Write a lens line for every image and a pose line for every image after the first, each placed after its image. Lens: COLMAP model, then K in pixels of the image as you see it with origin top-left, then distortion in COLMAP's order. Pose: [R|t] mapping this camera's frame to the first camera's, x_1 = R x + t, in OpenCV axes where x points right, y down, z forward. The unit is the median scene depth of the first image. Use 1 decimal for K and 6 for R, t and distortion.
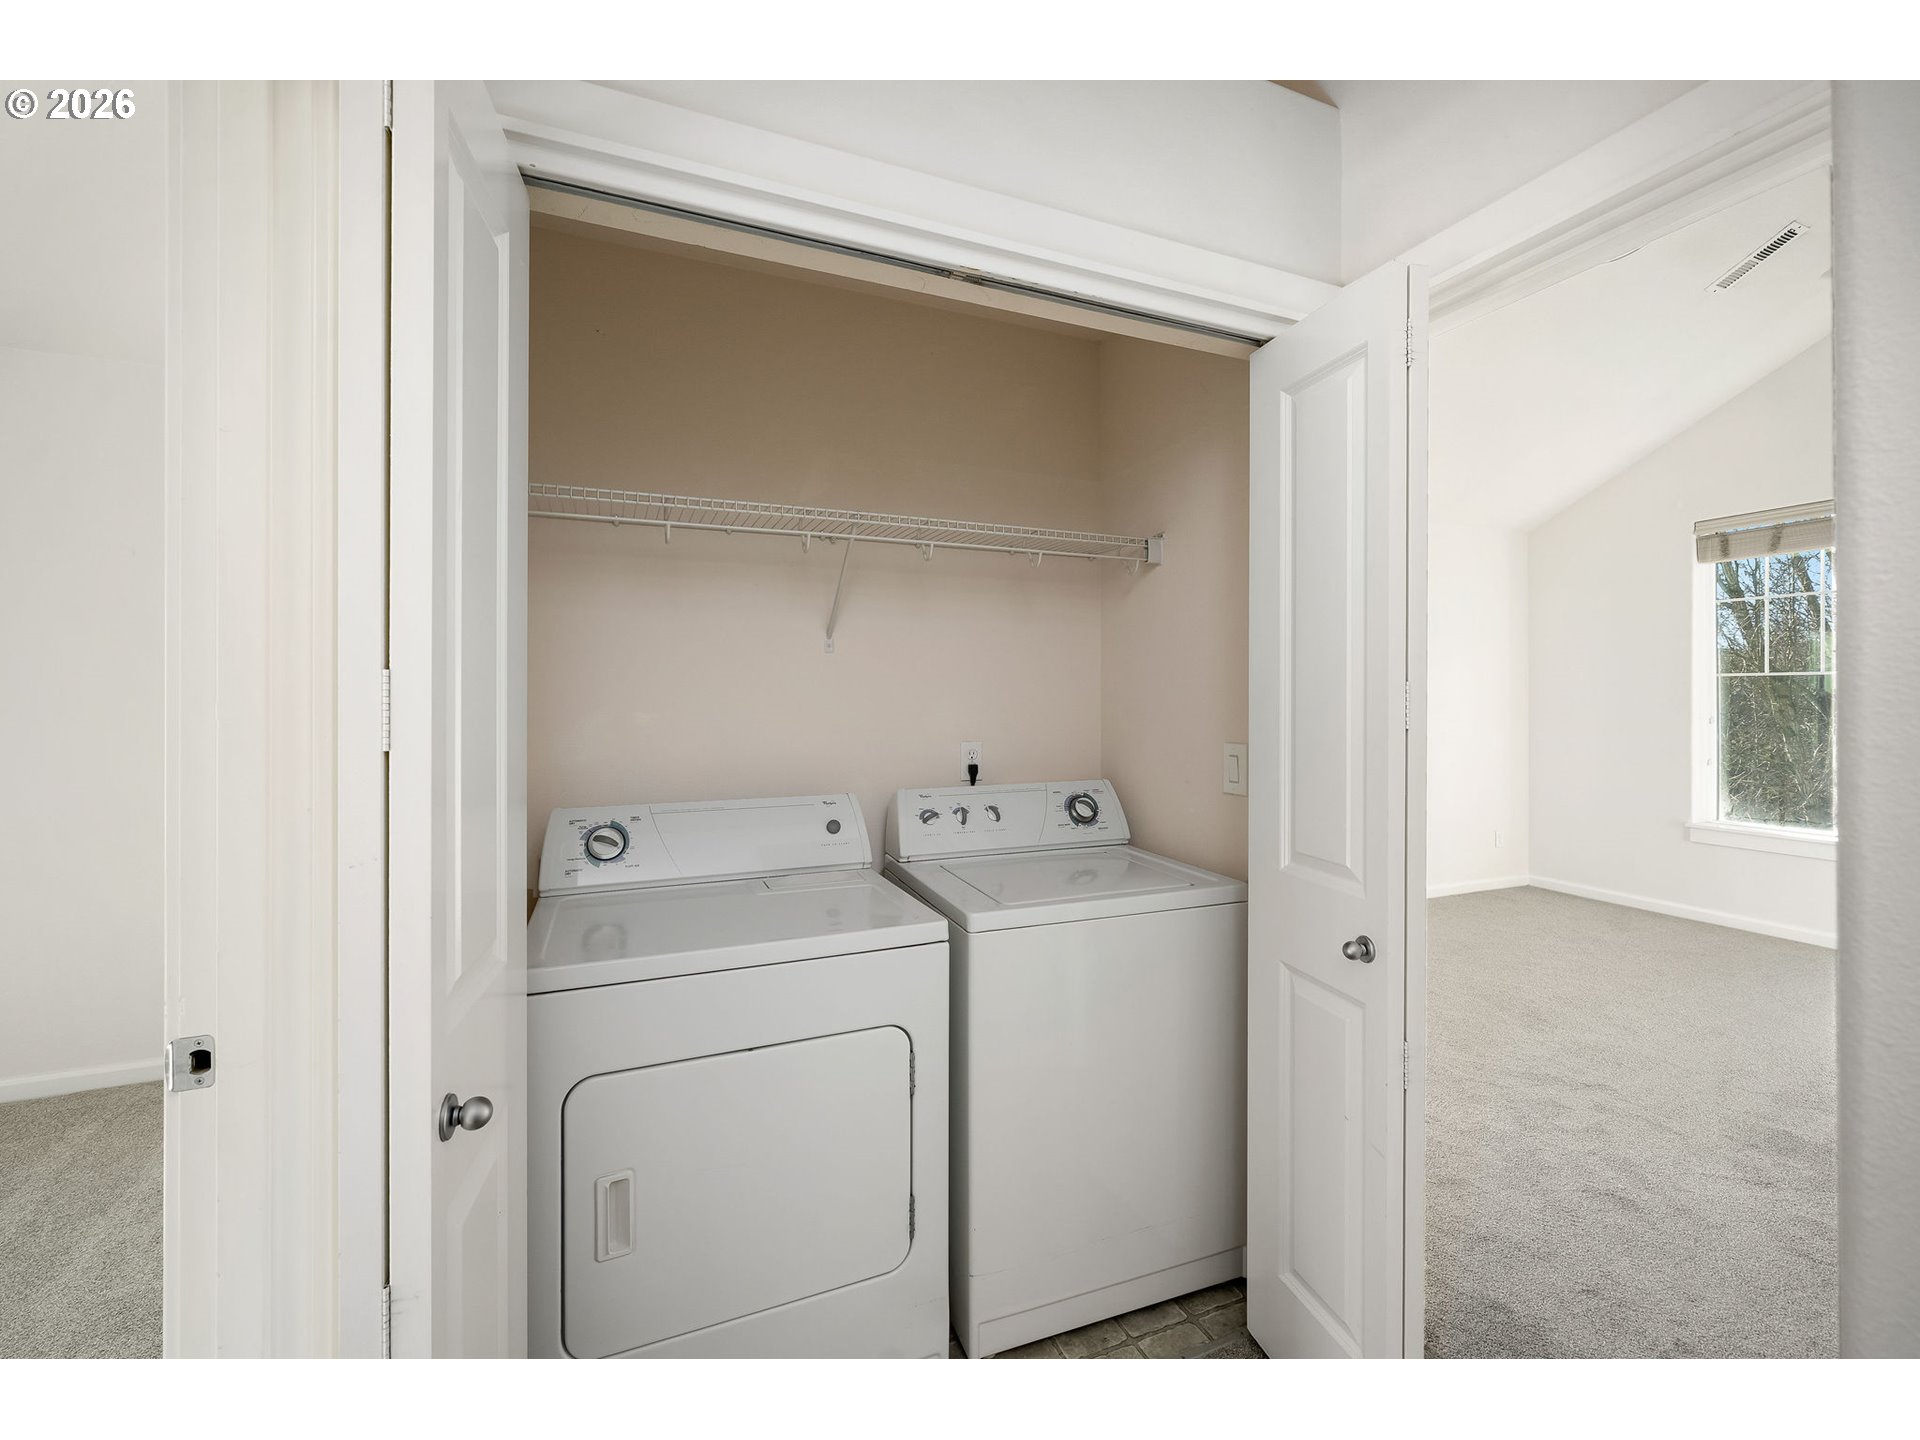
lens RADIAL K [[787.7, 0, 960.0], [0, 787.7, 720.0], [0, 0, 1]] dist [0.000704, 0.000006]
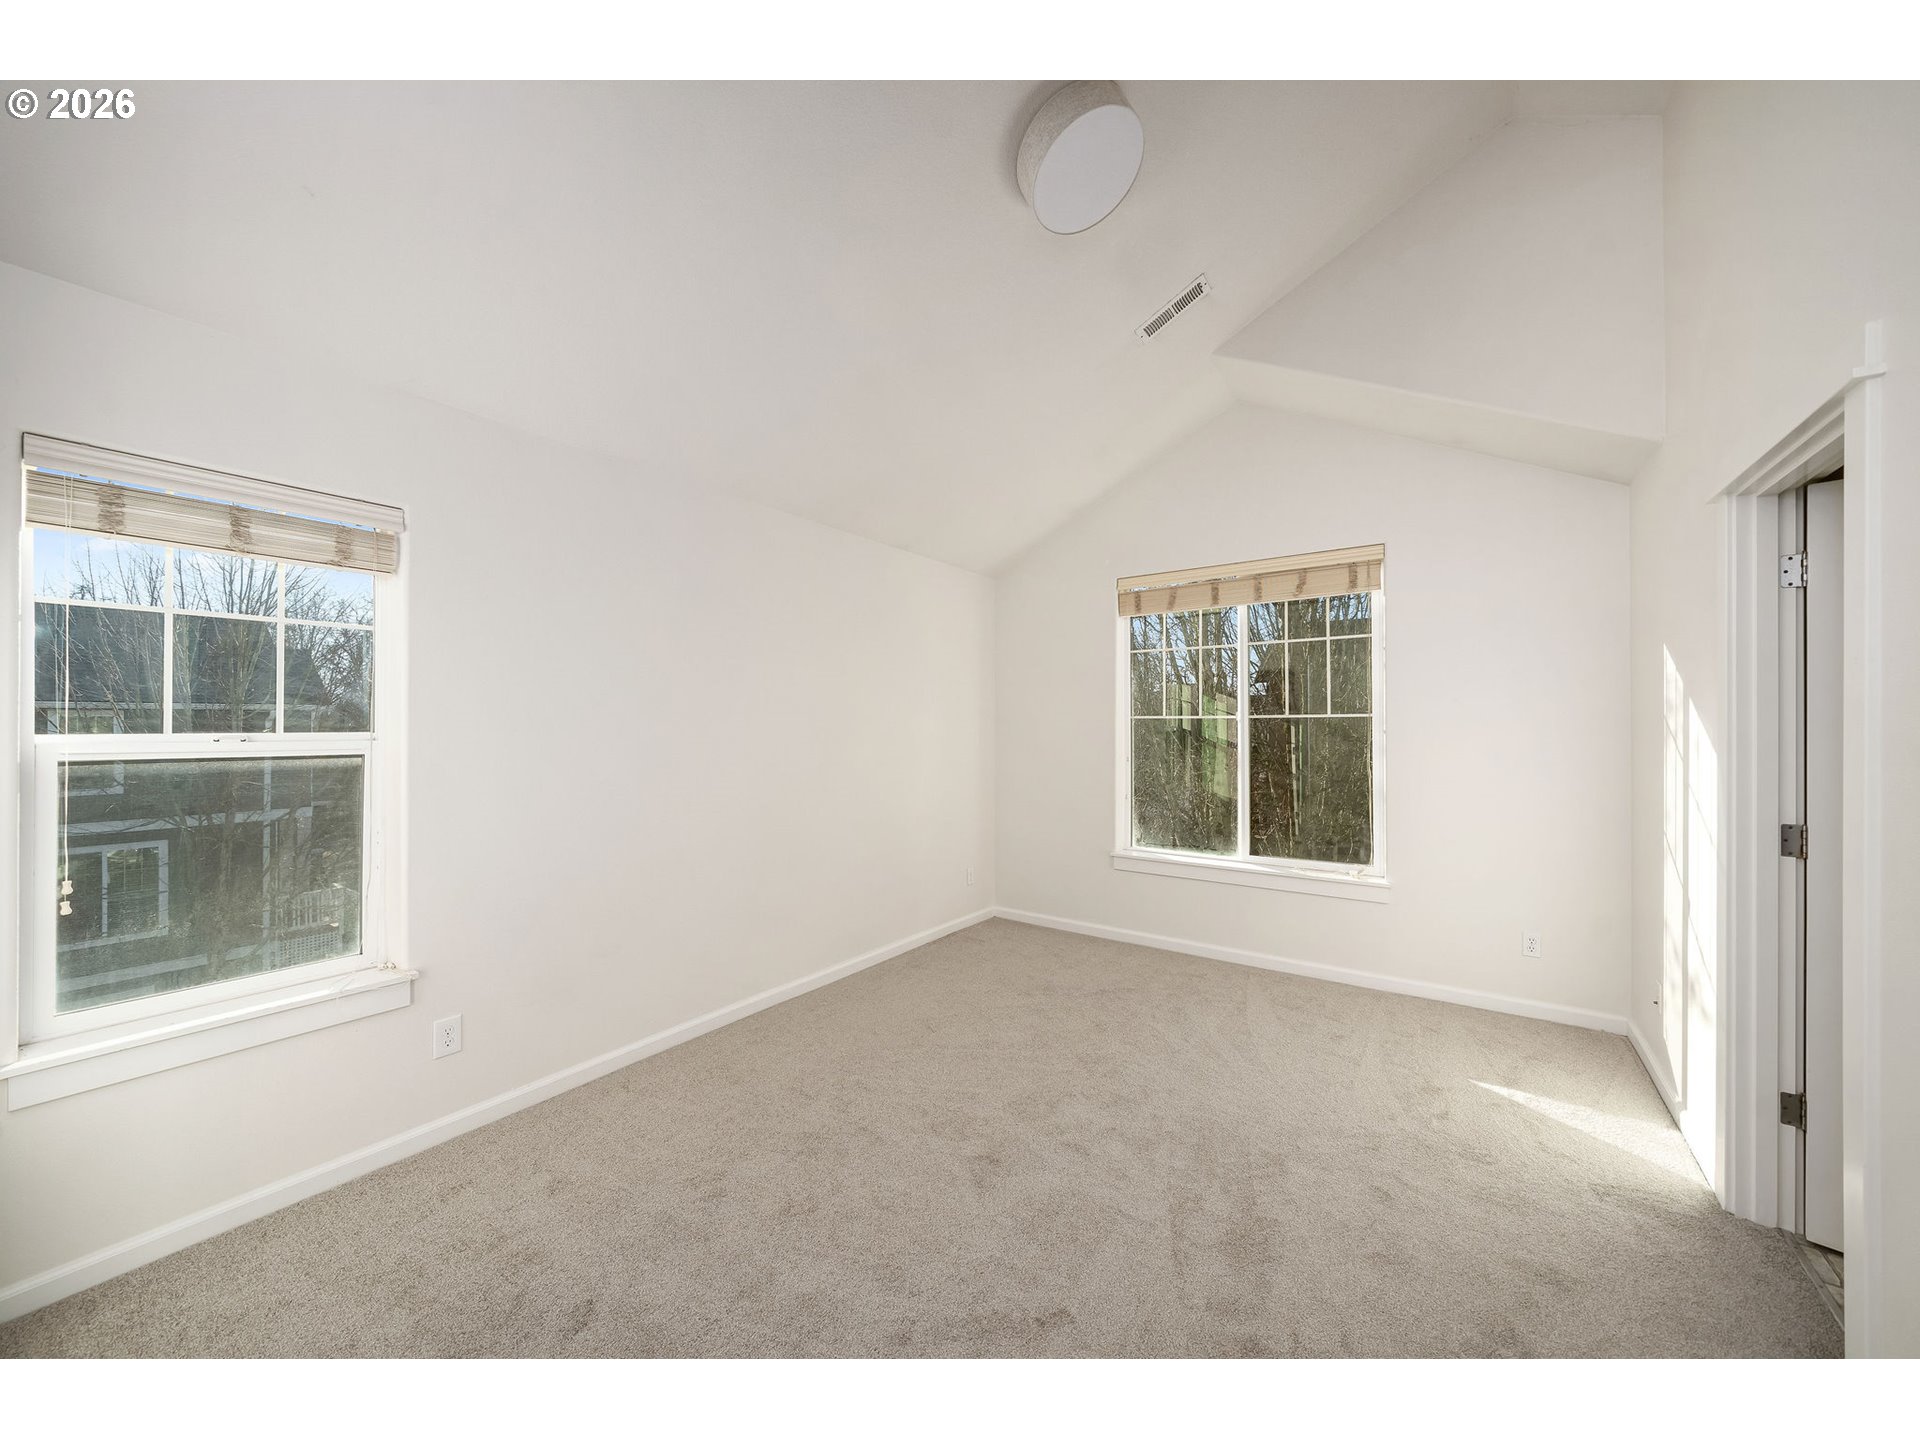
lens RADIAL K [[708.7, 0, 962.3], [0, 708.7, 741.0], [0, 0, 1]] dist [0.000967, 0.000015]
pose [[0.845100, 0.008956, 0.534533, 0.233161], [-0.004936, 0.999948, -0.008949, -0.014365], [-0.534585, 0.004924, 0.845100, 0.295799]]
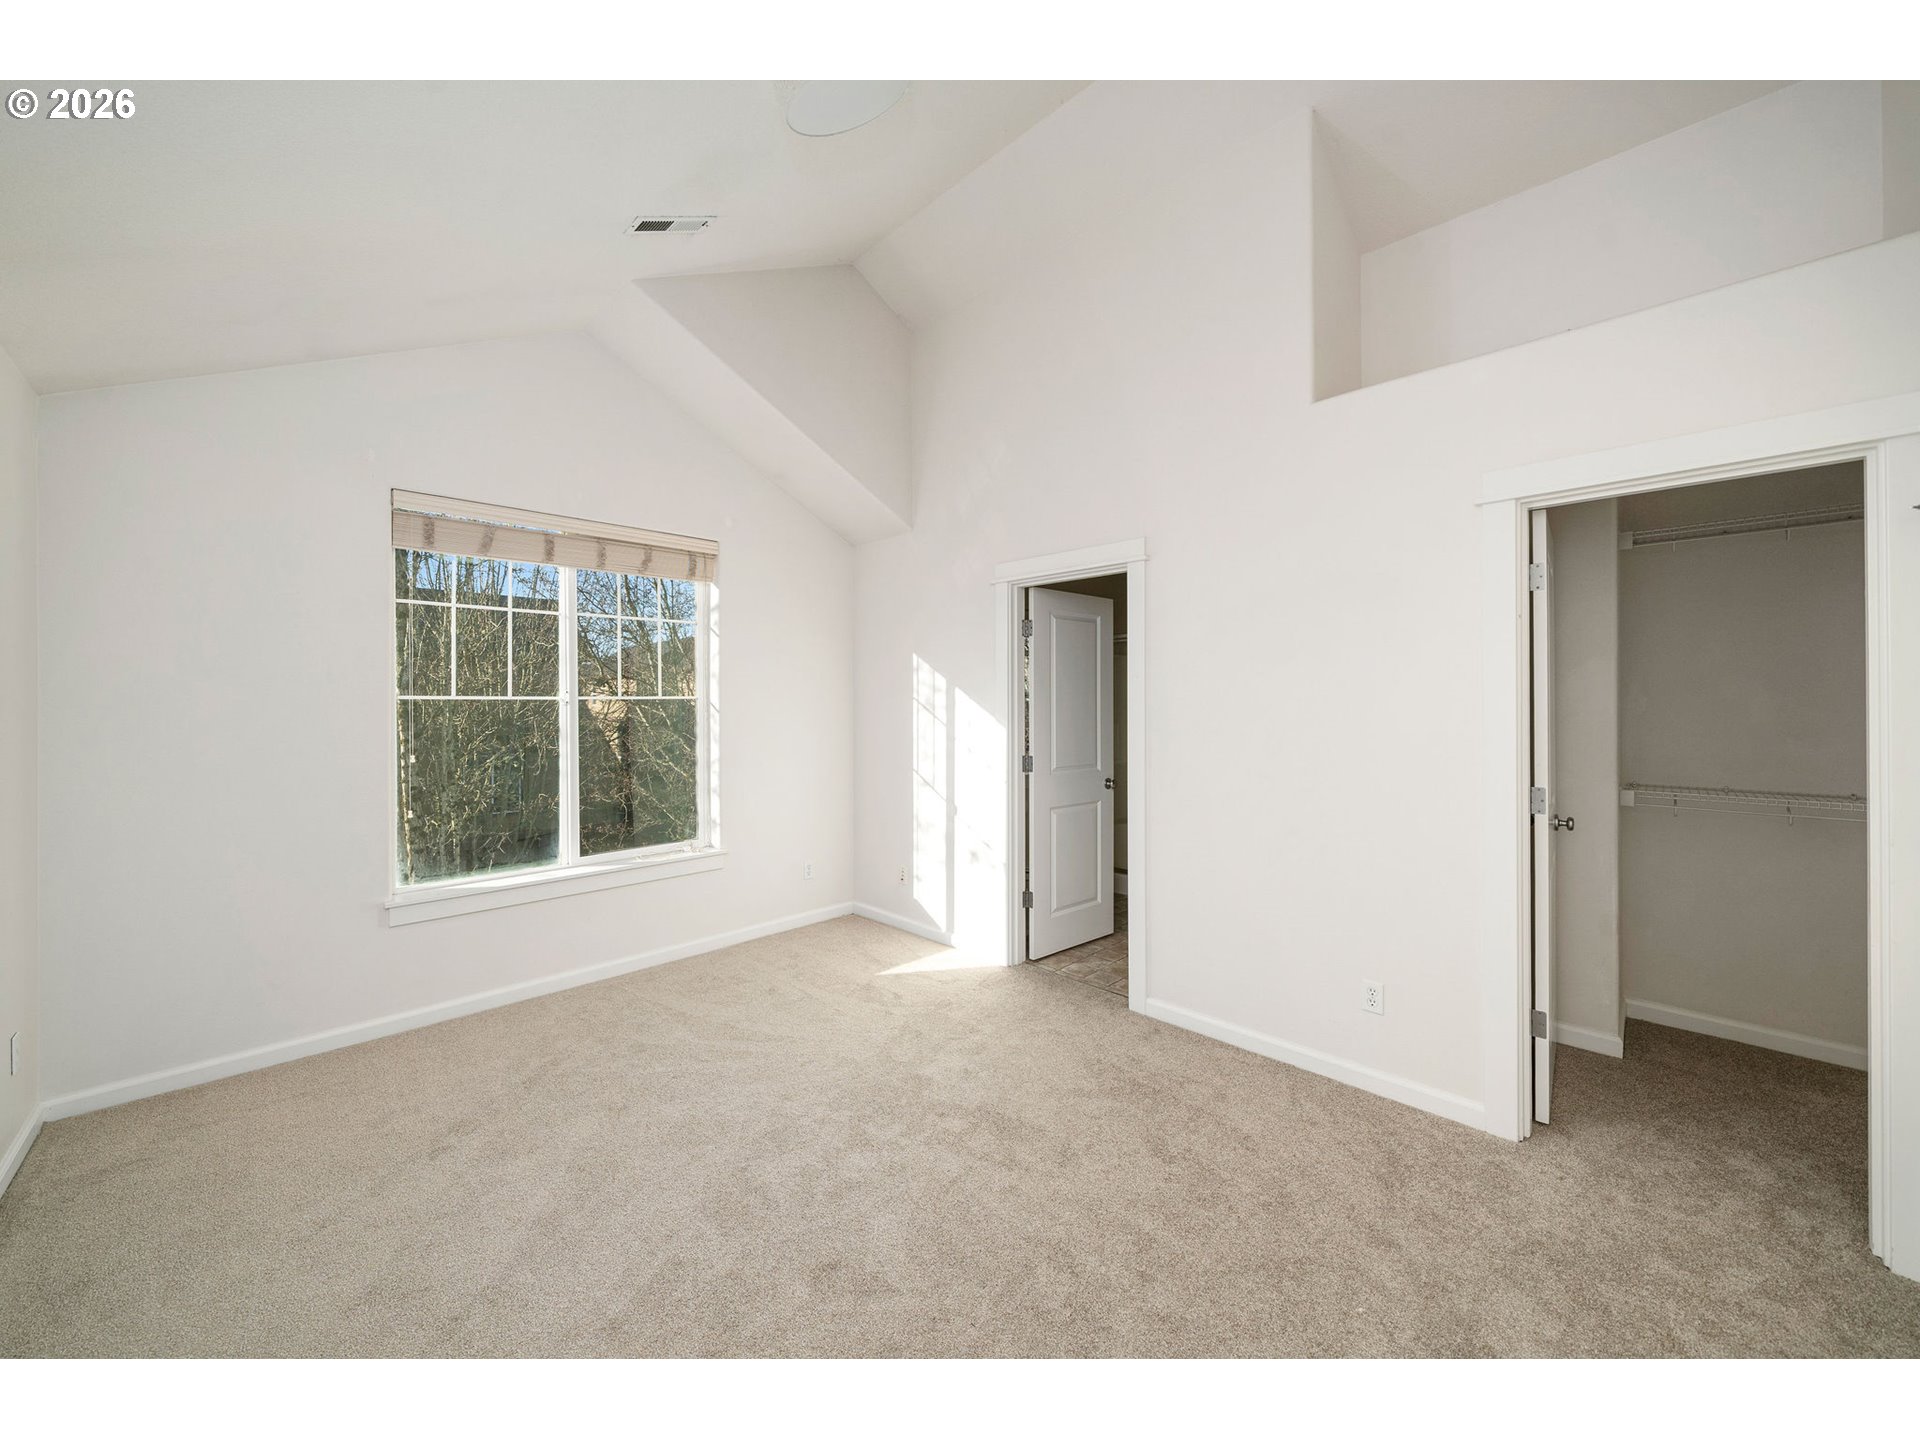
lens RADIAL K [[714.6, 0, 968.4], [0, 714.6, 708.9], [0, 0, 1]] dist [0.001210, 0.000076]
pose [[-0.405369, 0.015296, 0.914025, 0.117159], [0.031223, 0.999508, -0.002879, -0.027750], [-0.913620, 0.027371, -0.405647, 0.830752]]
